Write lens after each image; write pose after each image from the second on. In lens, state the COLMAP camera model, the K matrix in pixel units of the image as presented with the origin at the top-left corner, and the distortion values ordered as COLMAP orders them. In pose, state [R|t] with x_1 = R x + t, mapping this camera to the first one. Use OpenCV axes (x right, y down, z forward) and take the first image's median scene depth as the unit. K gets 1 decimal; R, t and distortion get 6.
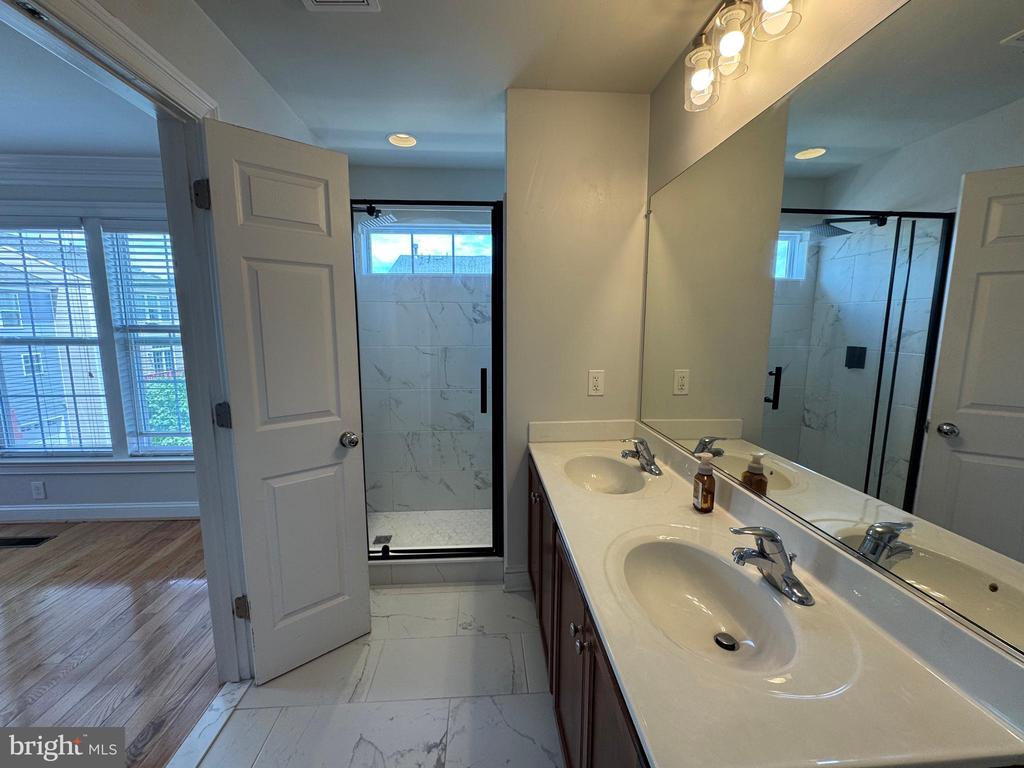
lens RADIAL K [[410.3, 0, 510.7], [0, 410.3, 380.7], [0, 0, 1]] dist [-0.000031, -0.000092]
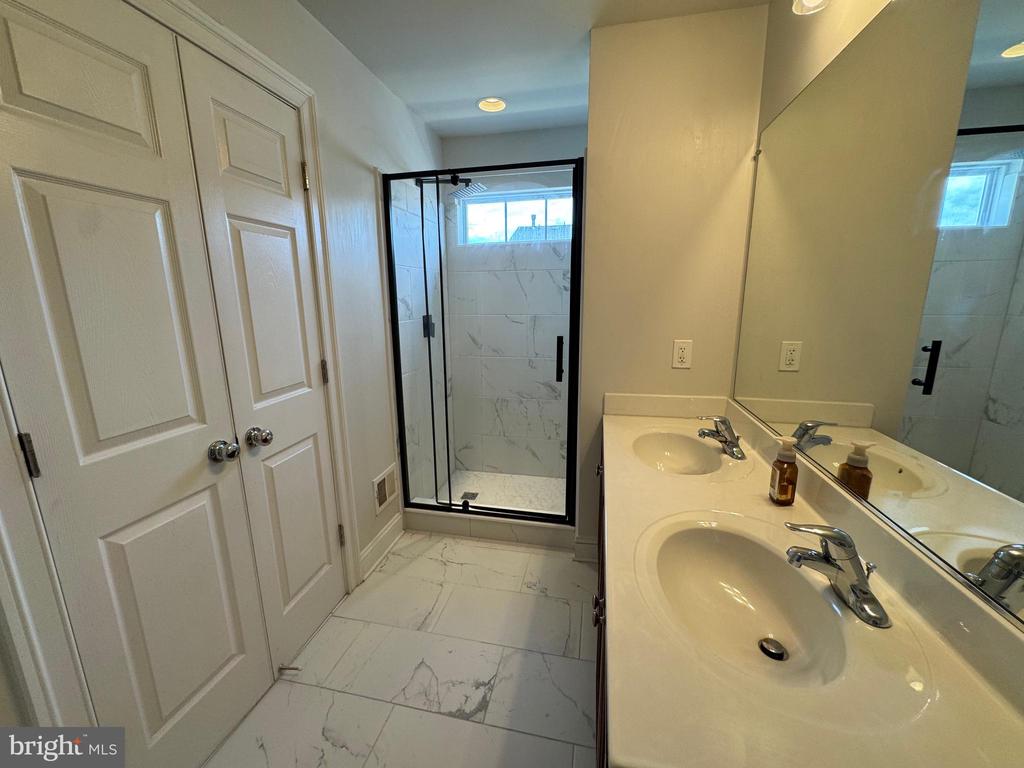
lens RADIAL K [[410.3, 0, 510.7], [0, 410.3, 380.7], [0, 0, 1]] dist [-0.000031, -0.000092]
pose [[0.961094, 0.045345, -0.272474, 0.104569], [-0.027008, 0.997134, 0.070675, 0.010963], [0.274898, -0.060566, 0.959564, 0.023477]]
